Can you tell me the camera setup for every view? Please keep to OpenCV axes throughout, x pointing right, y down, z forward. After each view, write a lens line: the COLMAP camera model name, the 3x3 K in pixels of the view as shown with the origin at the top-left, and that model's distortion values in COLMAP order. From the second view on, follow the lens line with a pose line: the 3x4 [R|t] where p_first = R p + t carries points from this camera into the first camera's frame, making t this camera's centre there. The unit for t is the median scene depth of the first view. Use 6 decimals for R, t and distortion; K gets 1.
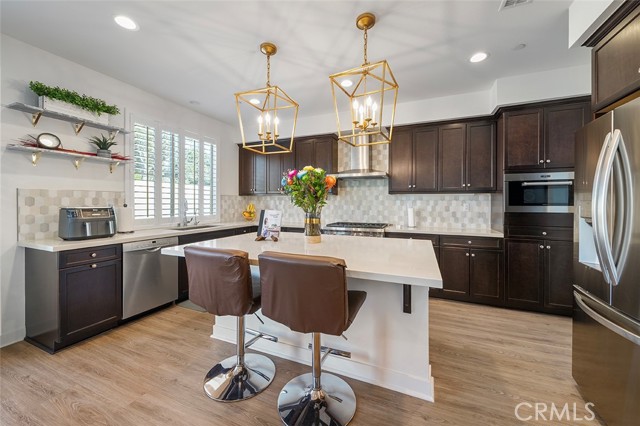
lens RADIAL K [[243.3, 0, 320.5], [0, 243.3, 204.5], [0, 0, 1]] dist [-0.003554, 0.000093]
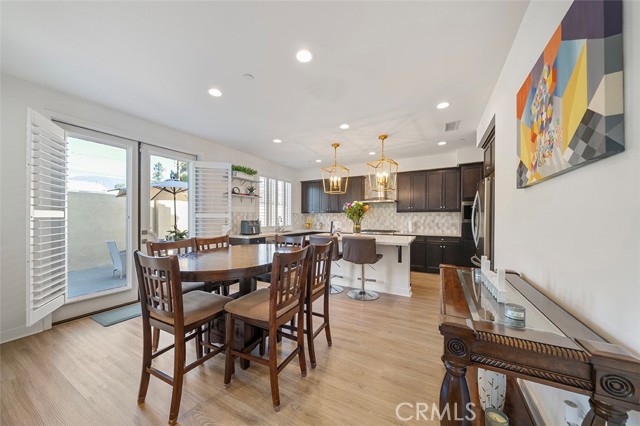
lens RADIAL K [[220.9, 0, 315.2], [0, 220.9, 221.3], [0, 0, 1]] dist [-0.004187, -0.000208]
pose [[0.993953, -0.001002, -0.109801, -0.113924], [0.002061, 0.999952, 0.009530, 0.002621], [0.109786, -0.009699, 0.993908, -0.594373]]
